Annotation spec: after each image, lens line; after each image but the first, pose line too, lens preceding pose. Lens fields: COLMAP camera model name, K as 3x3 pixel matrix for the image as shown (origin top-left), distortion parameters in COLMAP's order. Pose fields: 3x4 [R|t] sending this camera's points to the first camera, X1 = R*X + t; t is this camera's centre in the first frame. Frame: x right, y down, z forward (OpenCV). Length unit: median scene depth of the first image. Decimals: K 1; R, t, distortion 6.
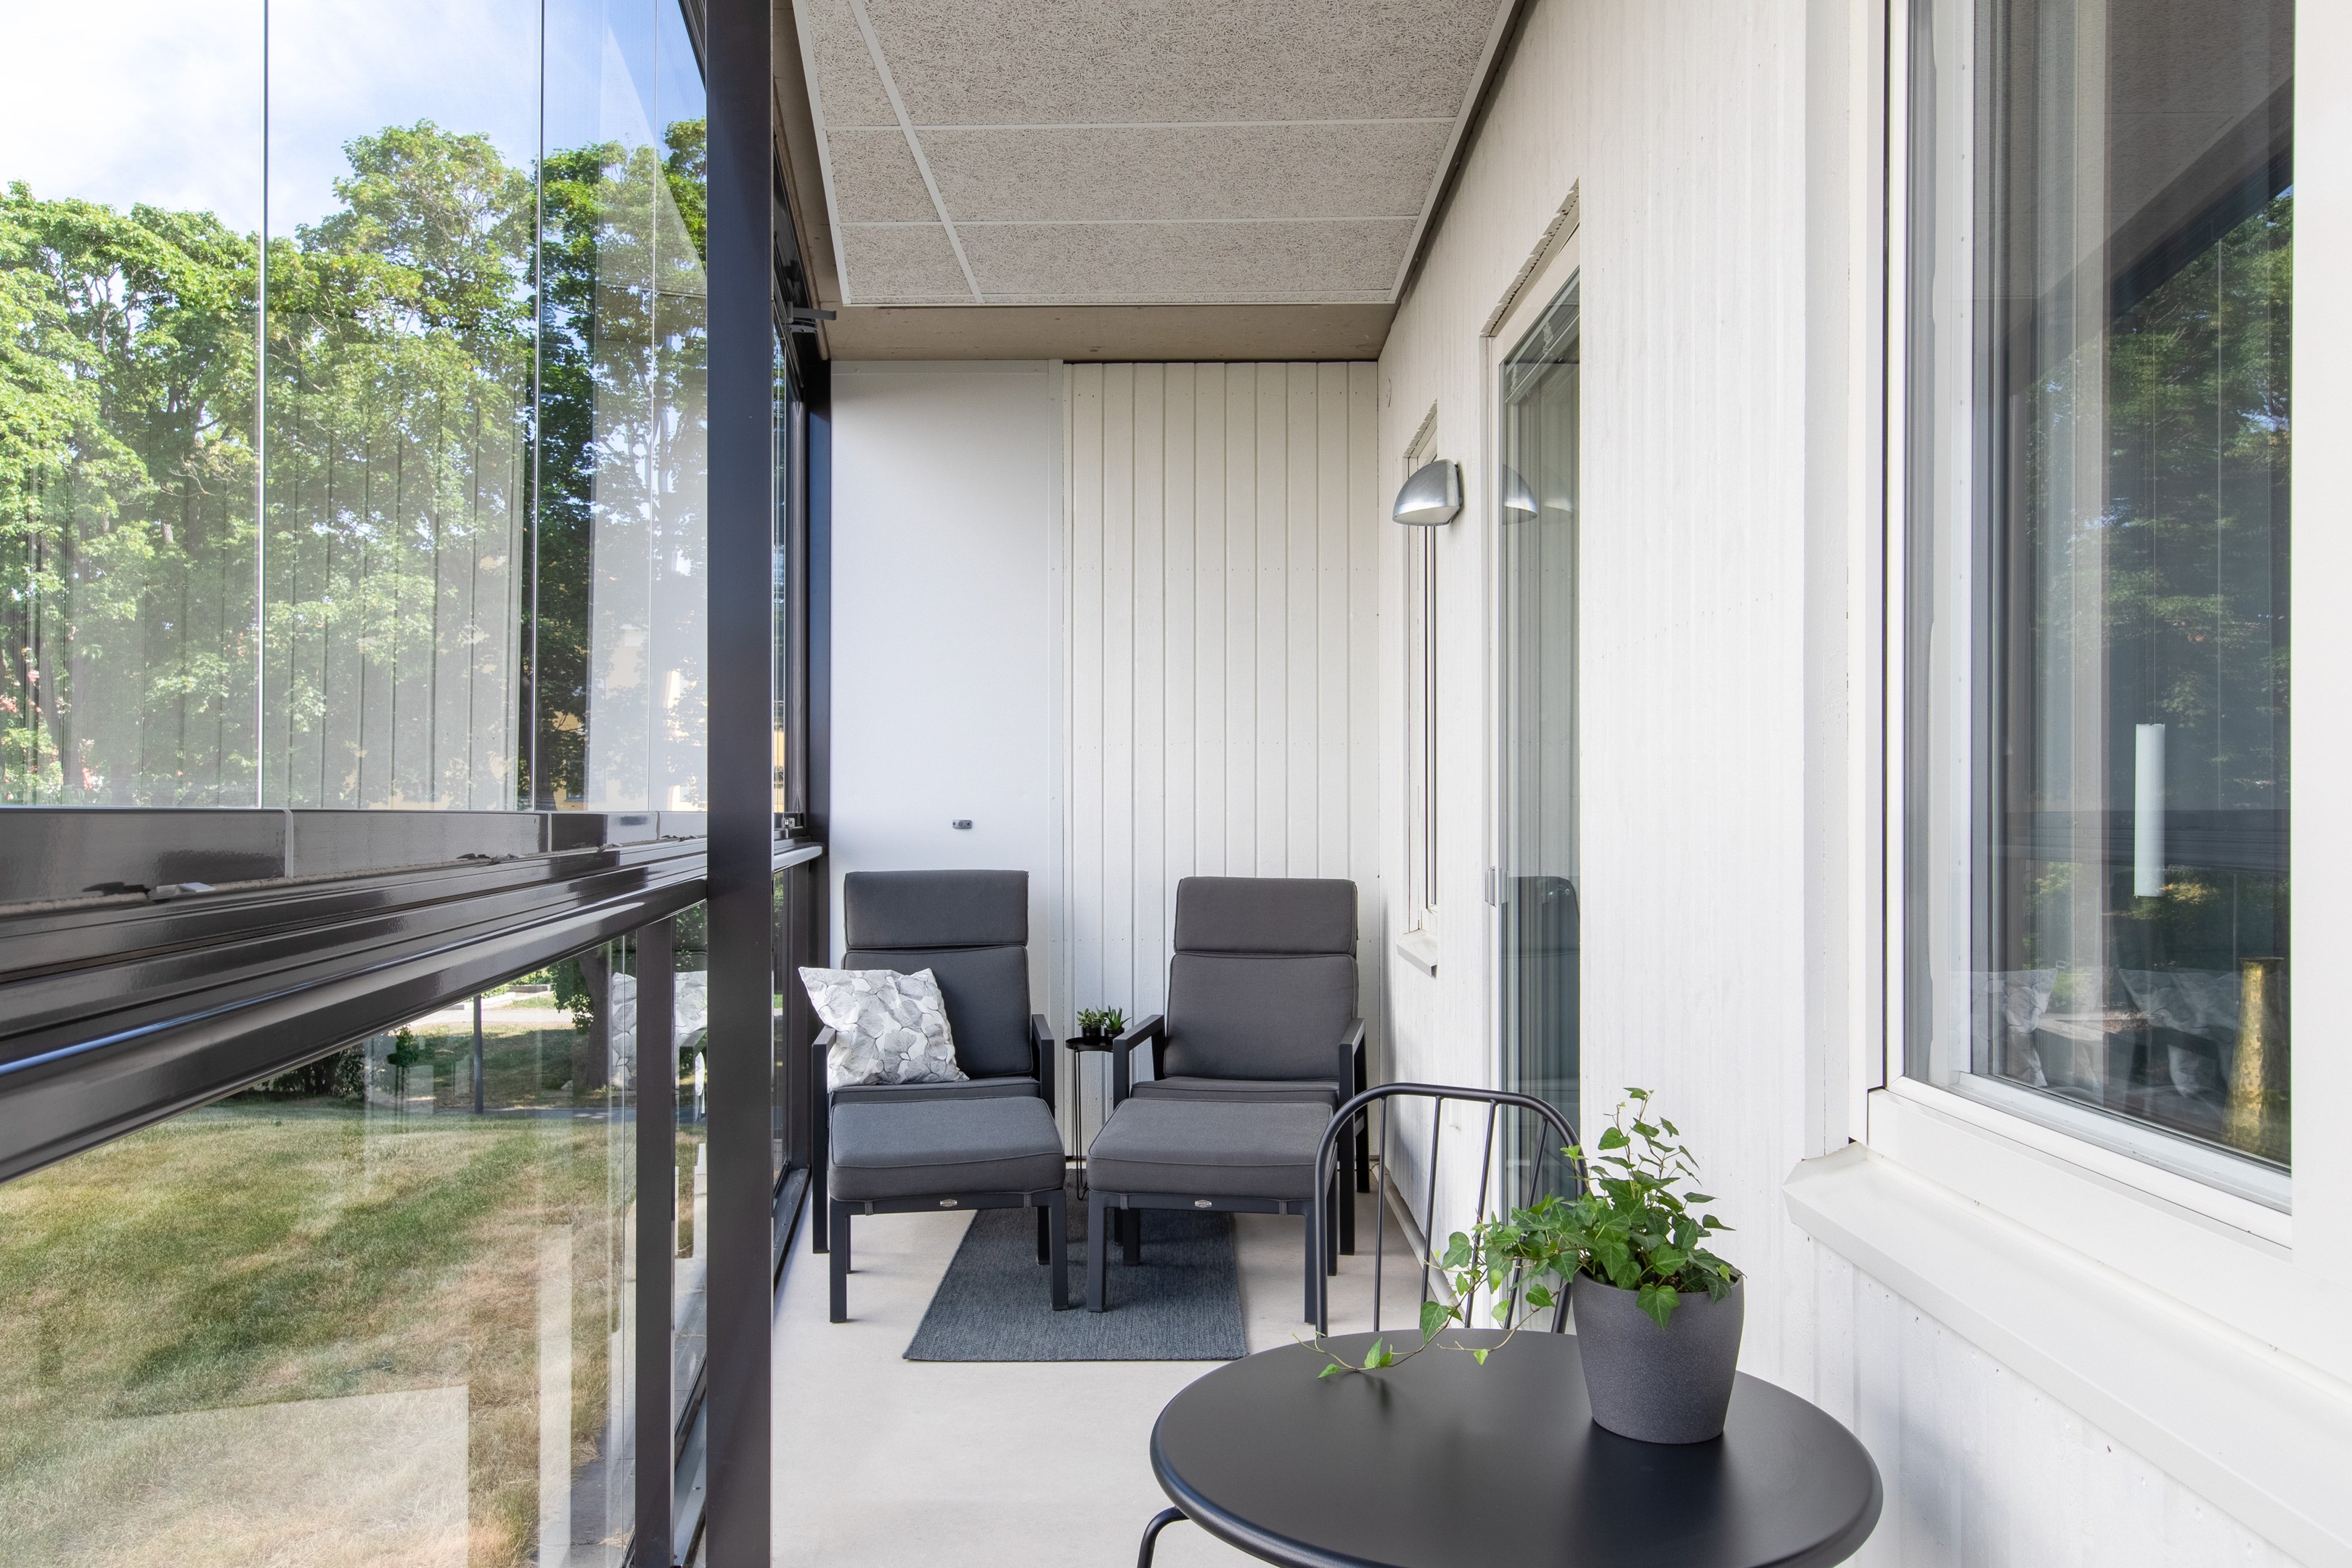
lens RADIAL K [[1806.9, 0, 1186.8], [0, 1806.9, 786.1], [0, 0, 1]] dist [0.002795, 0.005982]
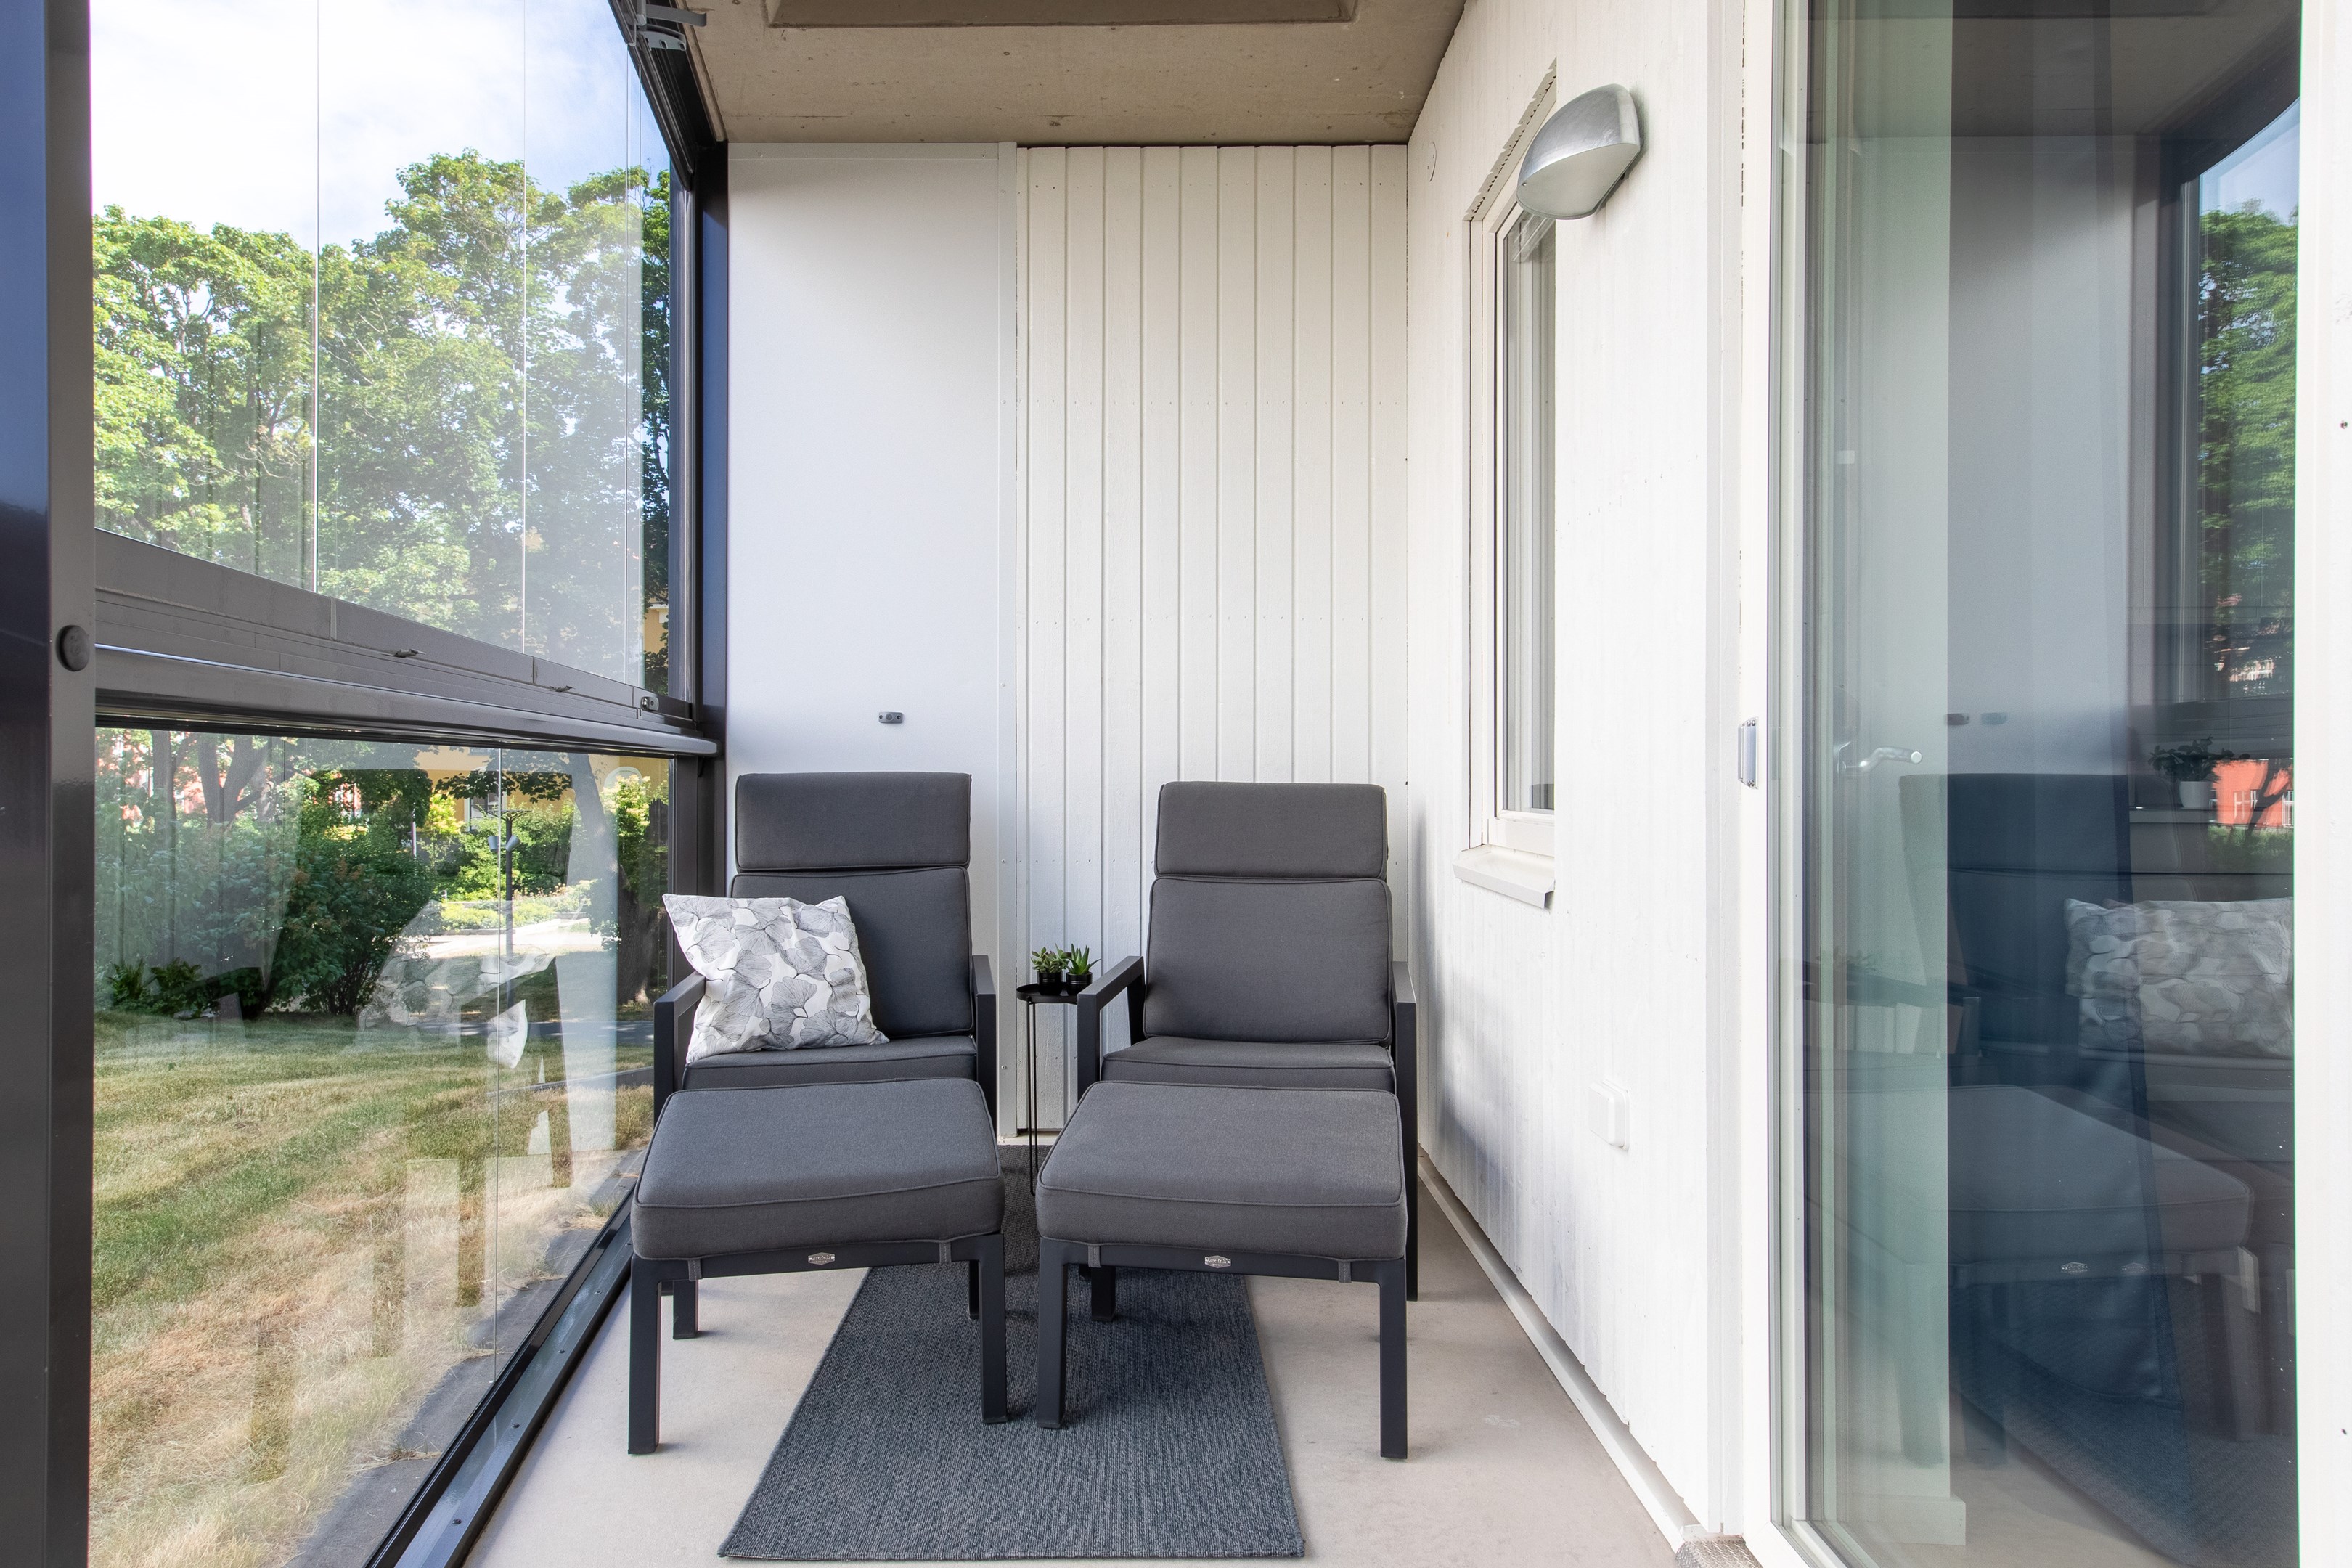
lens RADIAL K [[1339.9, 0, 1154.0], [0, 1339.9, 768.8], [0, 0, 1]] dist [0.016361, -0.000624]
pose [[0.999863, 0.002065, 0.016427, -0.016919], [-0.002138, 0.999988, 0.004463, 0.042241], [-0.016417, -0.004497, 0.999855, 0.410483]]
